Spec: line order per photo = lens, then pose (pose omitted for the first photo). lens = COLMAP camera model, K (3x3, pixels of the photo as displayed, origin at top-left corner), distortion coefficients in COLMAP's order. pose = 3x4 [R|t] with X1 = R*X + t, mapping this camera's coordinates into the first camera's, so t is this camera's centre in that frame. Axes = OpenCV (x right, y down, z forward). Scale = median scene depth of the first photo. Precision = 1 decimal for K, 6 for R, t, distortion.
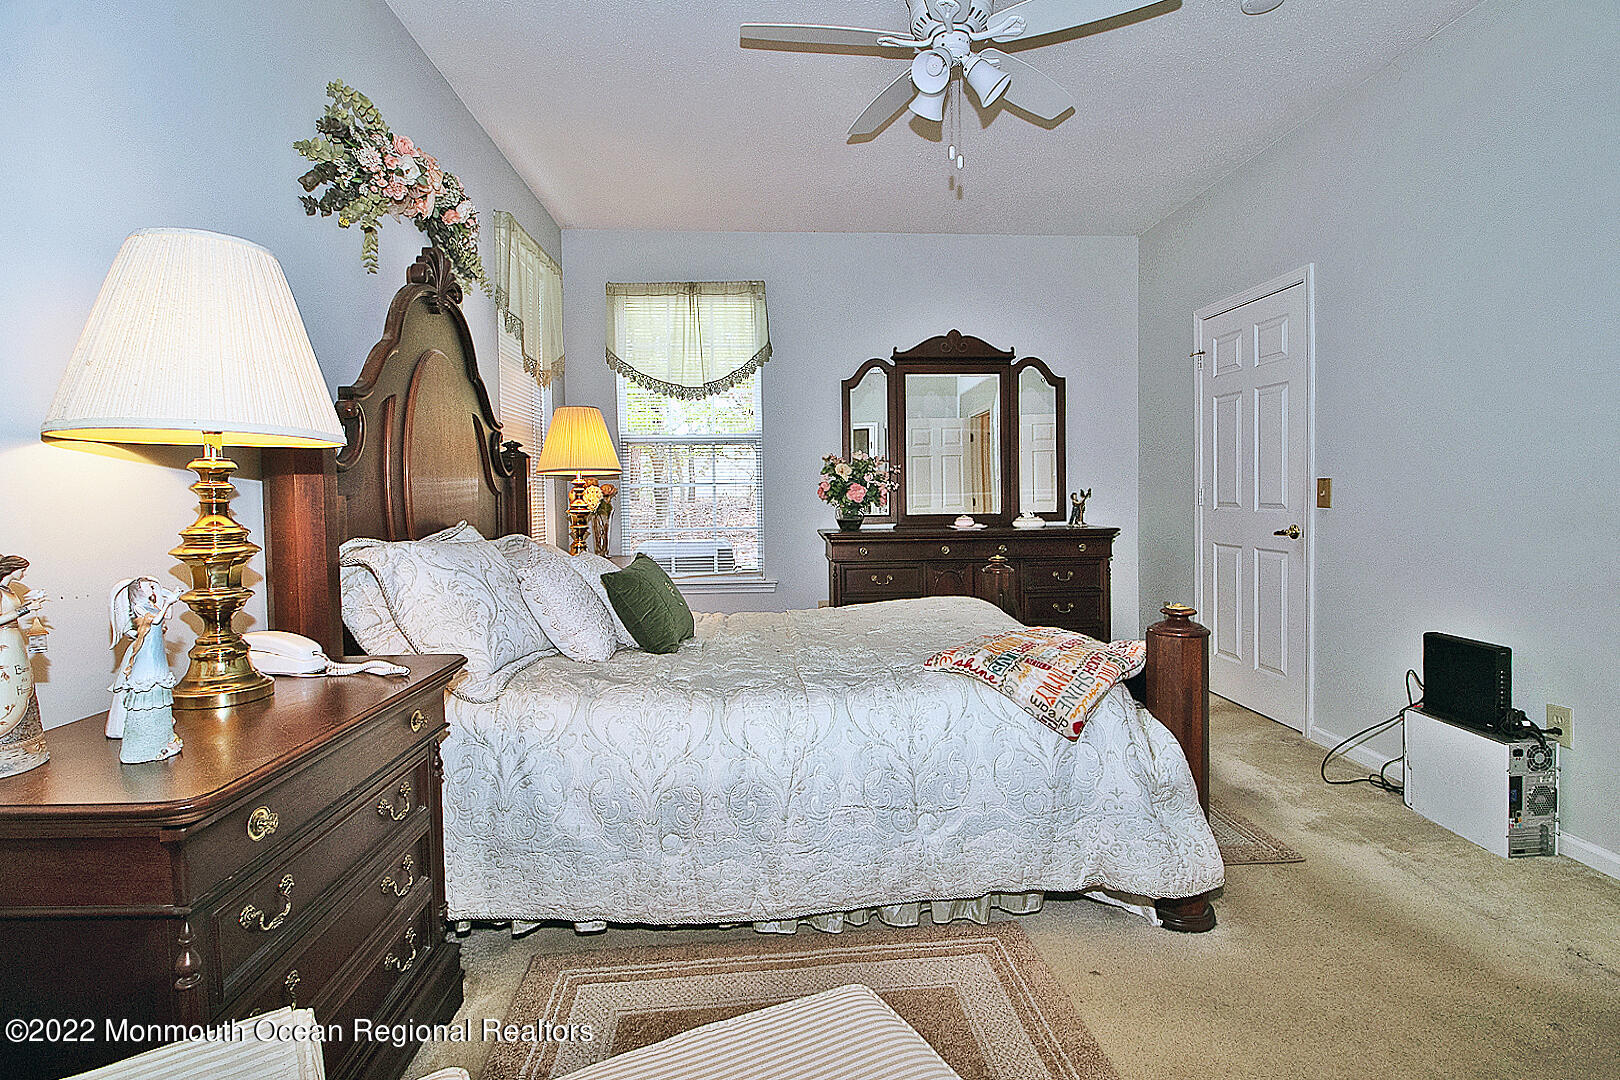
lens RADIAL K [[764.7, 0, 814.3], [0, 764.7, 543.4], [0, 0, 1]] dist [0.004432, -0.014453]
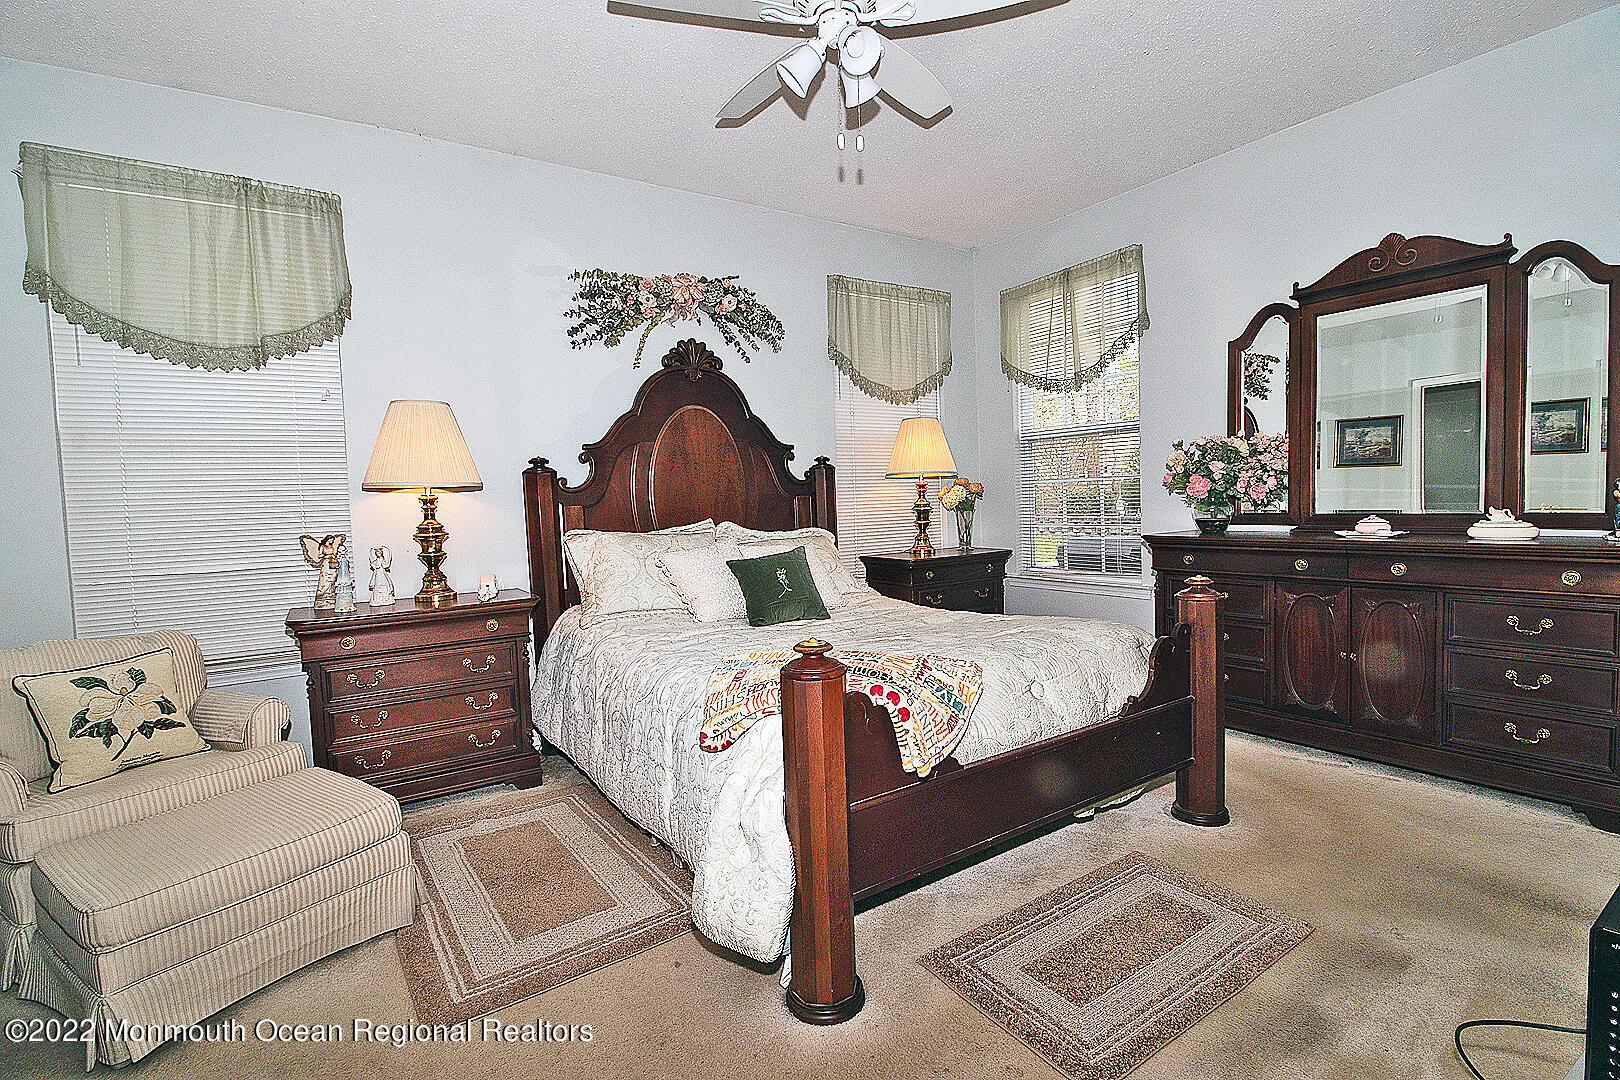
lens RADIAL K [[764.7, 0, 814.3], [0, 764.7, 543.4], [0, 0, 1]] dist [0.004432, -0.014453]
pose [[0.500121, 0.046259, -0.864719, 0.522229], [-0.027638, 0.998916, 0.037454, -0.024169], [0.865514, 0.005168, 0.500857, 0.246325]]
